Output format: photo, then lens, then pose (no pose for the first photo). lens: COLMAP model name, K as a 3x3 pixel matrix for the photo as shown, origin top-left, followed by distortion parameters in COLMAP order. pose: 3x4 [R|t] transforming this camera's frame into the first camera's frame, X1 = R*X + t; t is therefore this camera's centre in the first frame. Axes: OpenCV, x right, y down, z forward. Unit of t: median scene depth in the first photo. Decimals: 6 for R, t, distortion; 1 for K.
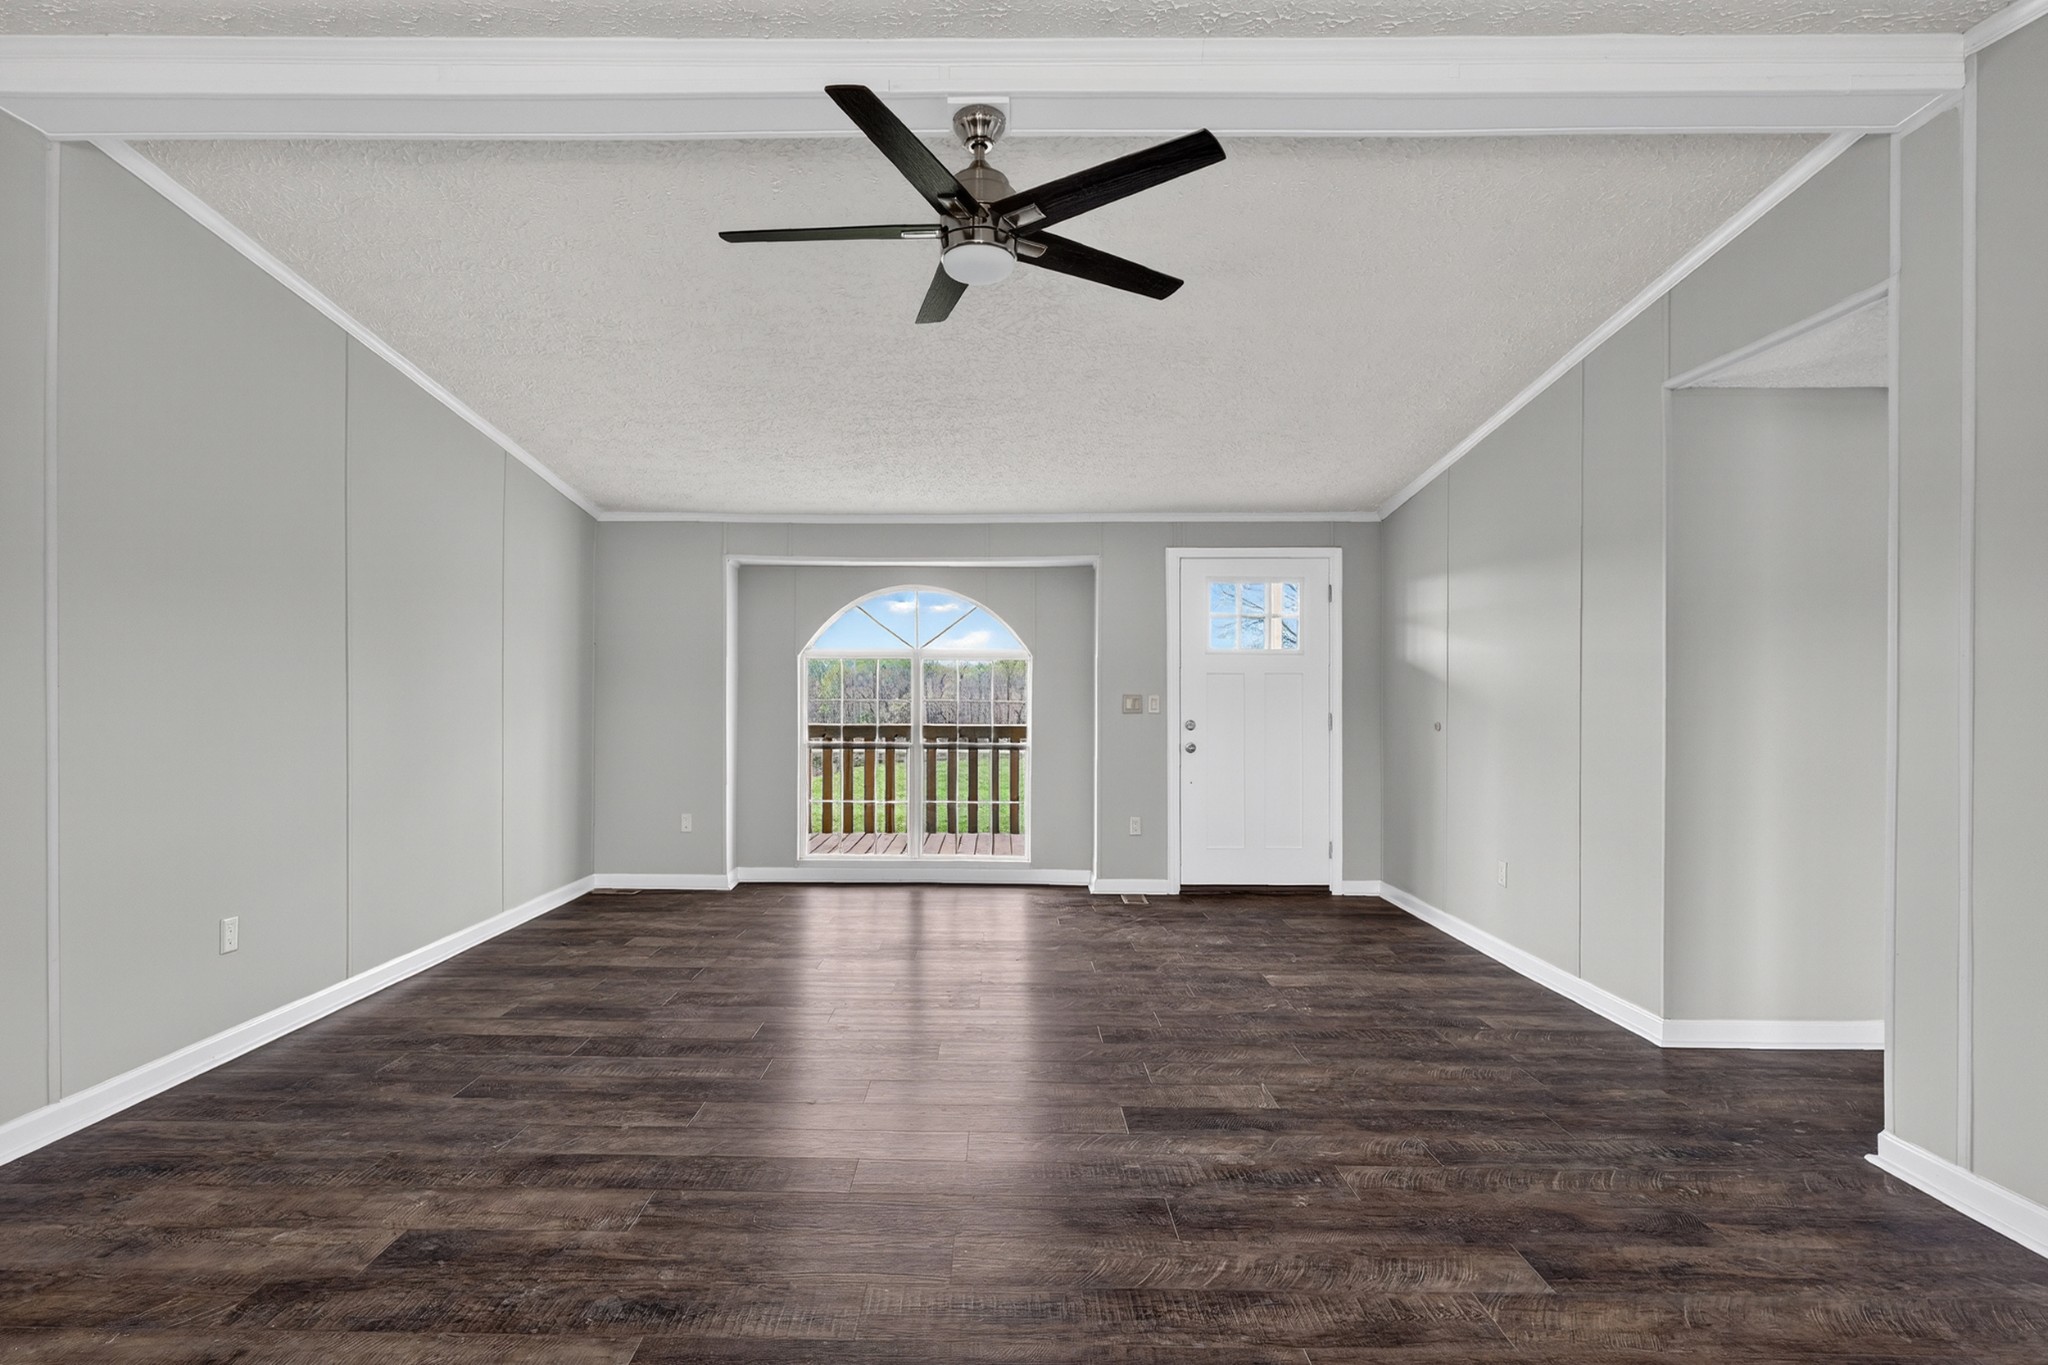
lens RADIAL K [[1038.8, 0, 981.2], [0, 1038.8, 701.2], [0, 0, 1]] dist [-0.000862, -0.000502]
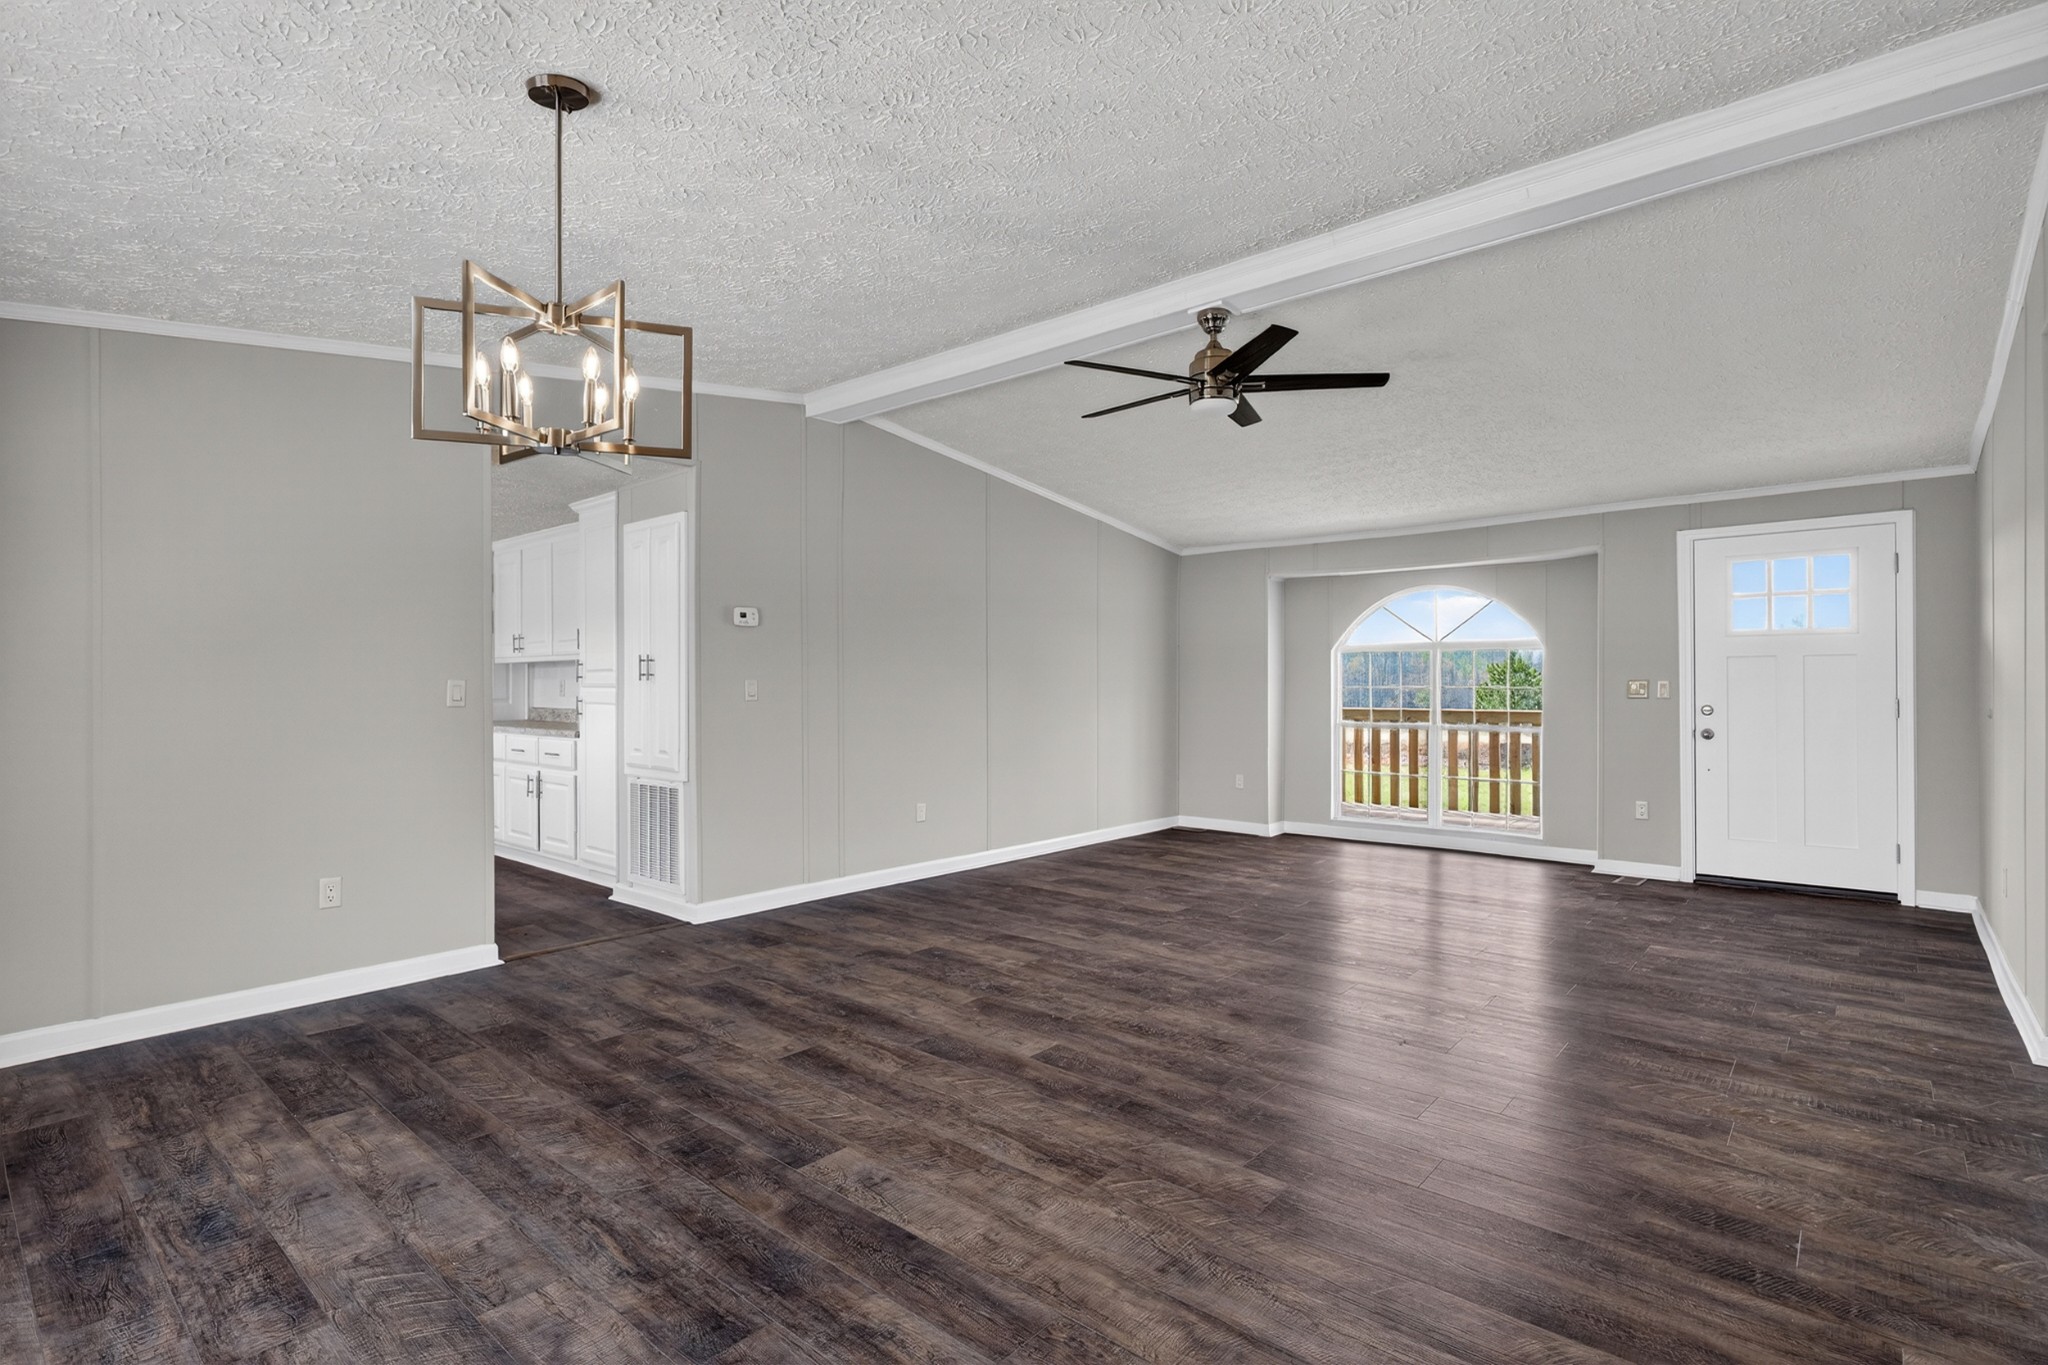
lens RADIAL K [[1038.8, 0, 981.2], [0, 1038.8, 701.2], [0, 0, 1]] dist [-0.000862, -0.000502]
pose [[0.736345, 0.004757, -0.676589, 0.372448], [0.003077, 0.999941, 0.010379, 0.002056], [0.676599, -0.009724, 0.736287, -0.183061]]
